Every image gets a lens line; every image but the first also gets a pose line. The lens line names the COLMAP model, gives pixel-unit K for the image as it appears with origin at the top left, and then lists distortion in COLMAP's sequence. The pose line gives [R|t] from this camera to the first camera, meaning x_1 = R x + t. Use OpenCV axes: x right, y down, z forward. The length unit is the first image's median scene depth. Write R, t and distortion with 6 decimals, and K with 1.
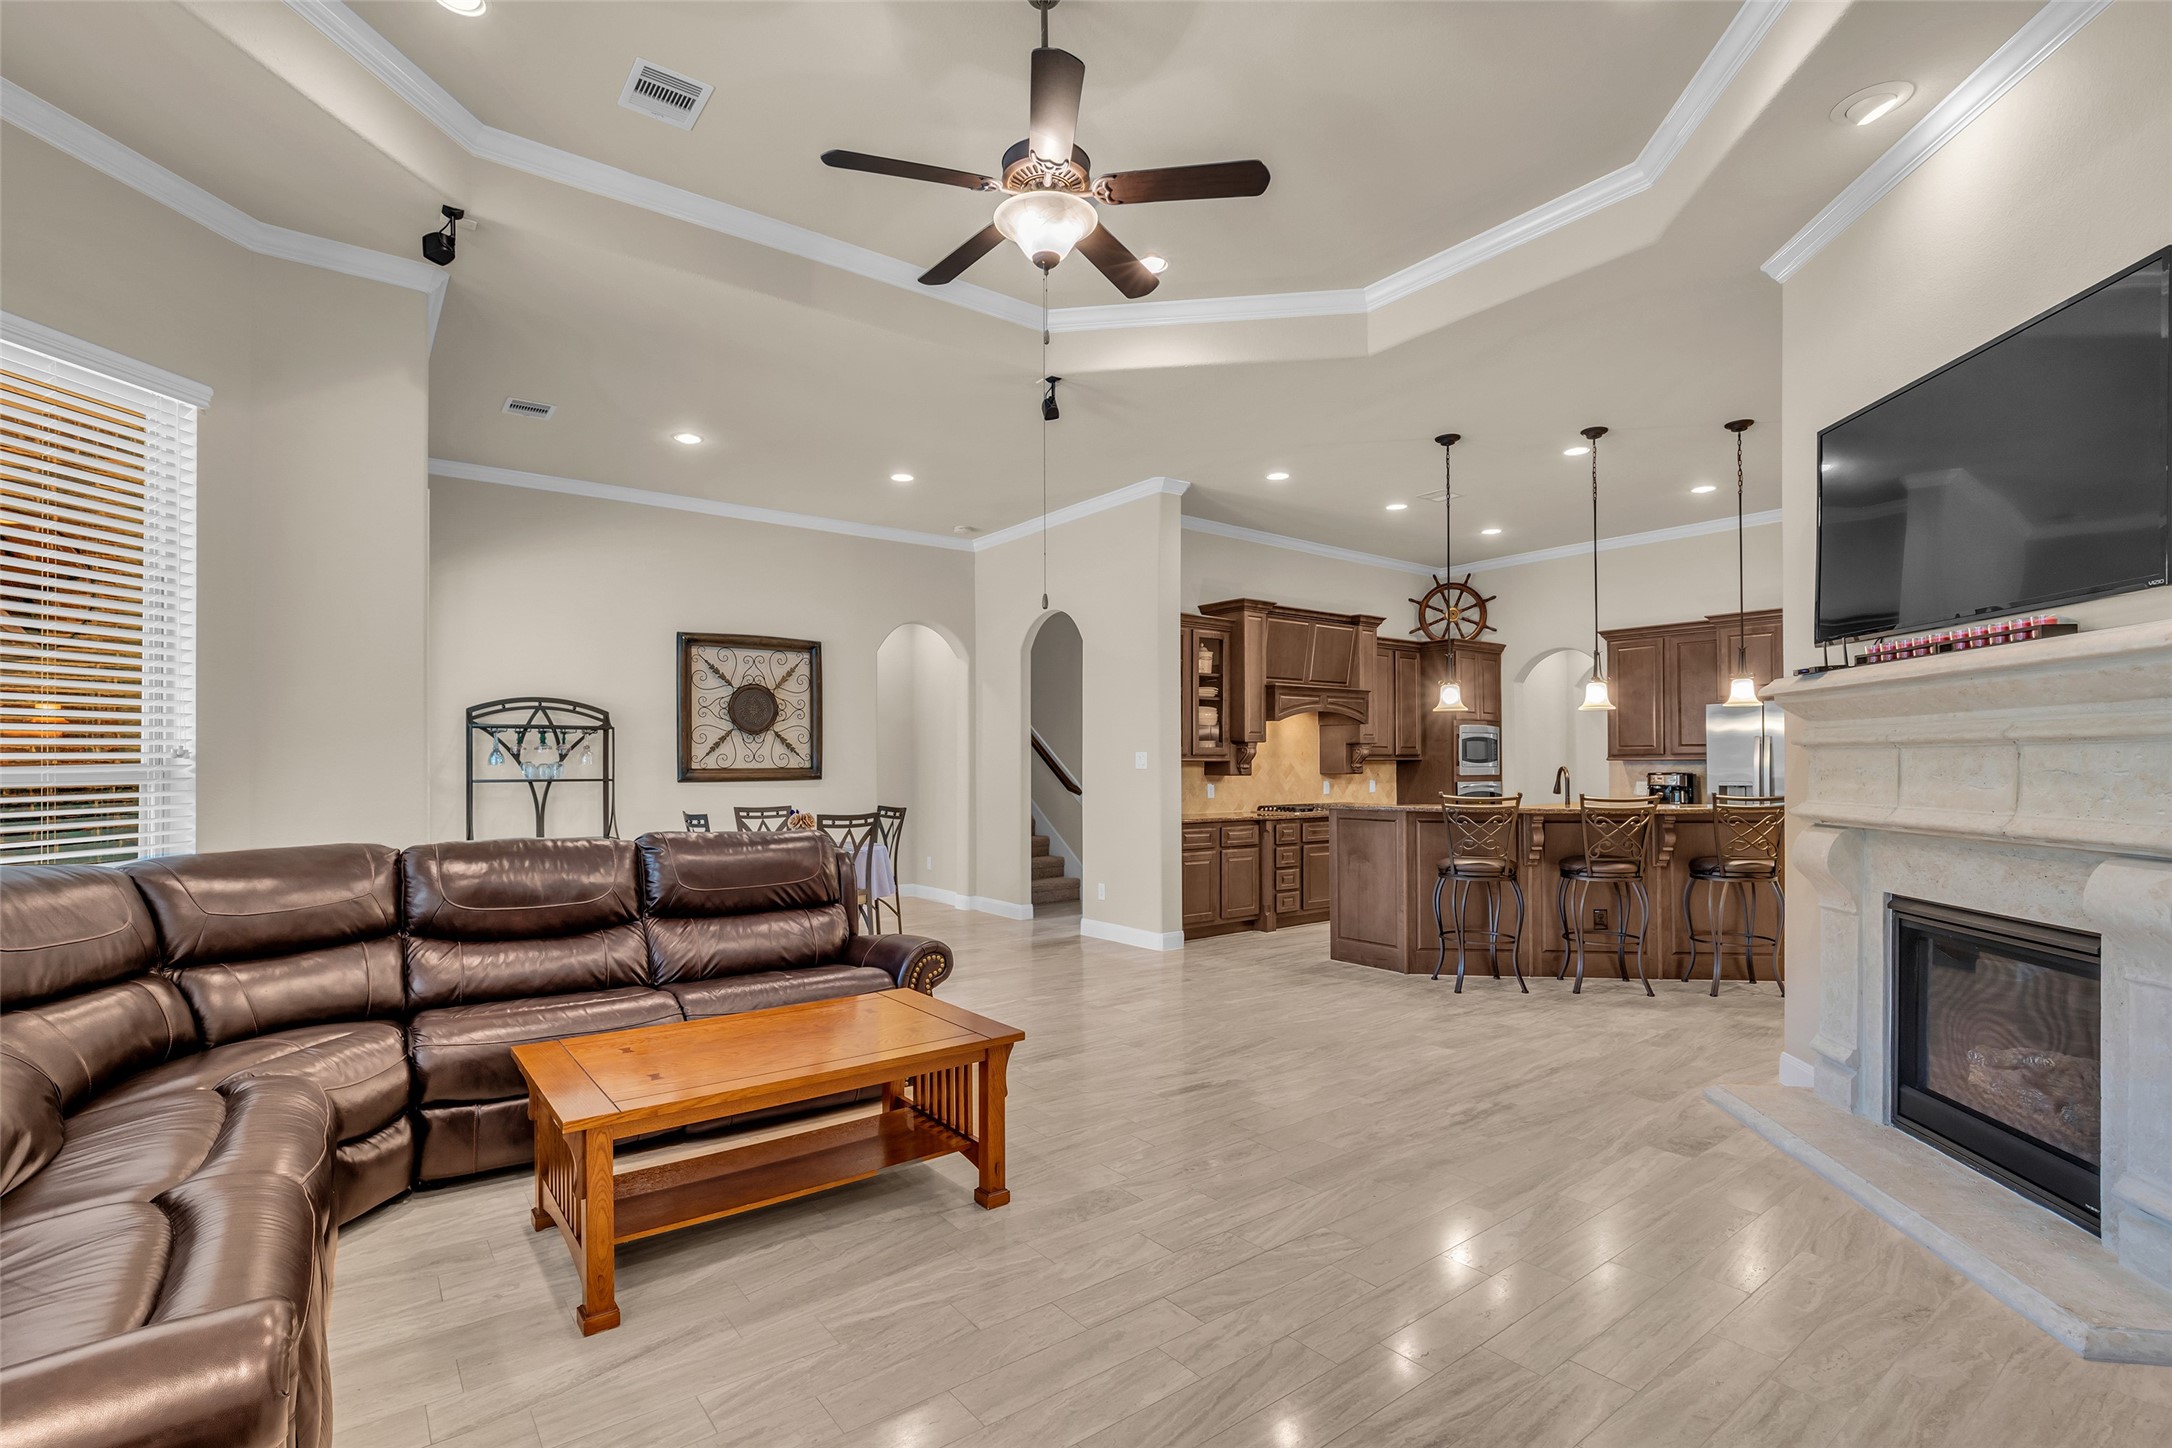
lens RADIAL K [[1019.5, 0, 1082.7], [0, 1019.5, 762.4], [0, 0, 1]] dist [-0.003741, -0.000216]
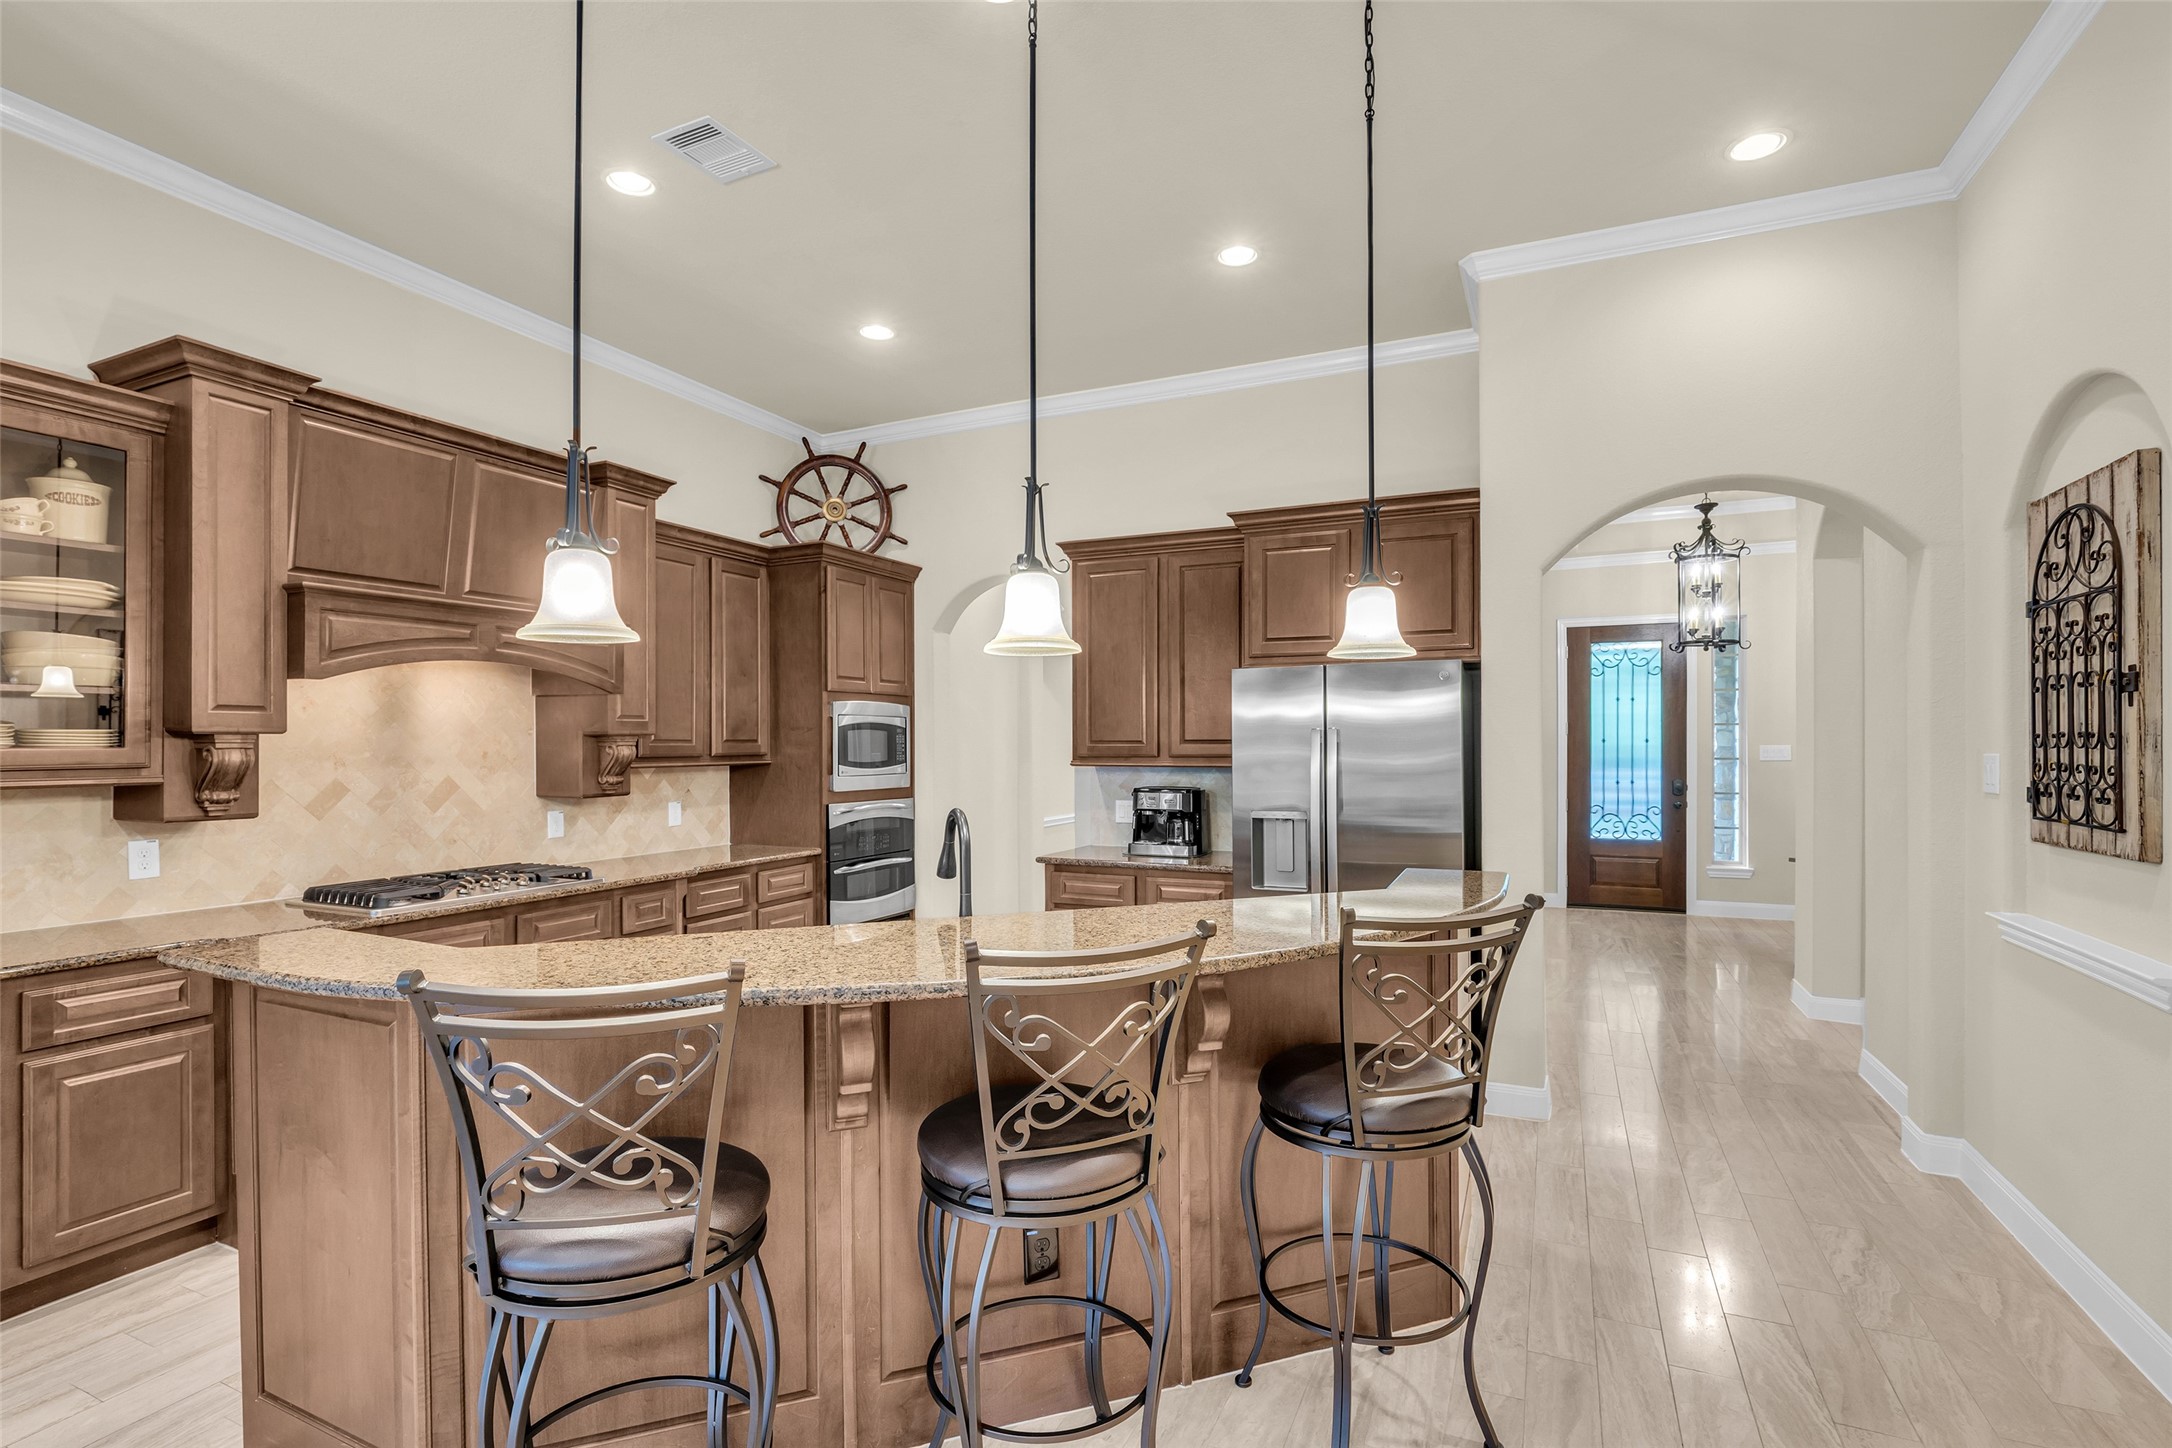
lens RADIAL K [[990.4, 0, 1086.0], [0, 990.4, 724.0], [0, 0, 1]] dist [-0.023606, 0.007512]
pose [[0.887312, 0.008954, 0.461083, 0.246364], [-0.001719, 0.999869, -0.016108, -0.015804], [-0.461167, 0.013500, 0.887211, 0.466206]]
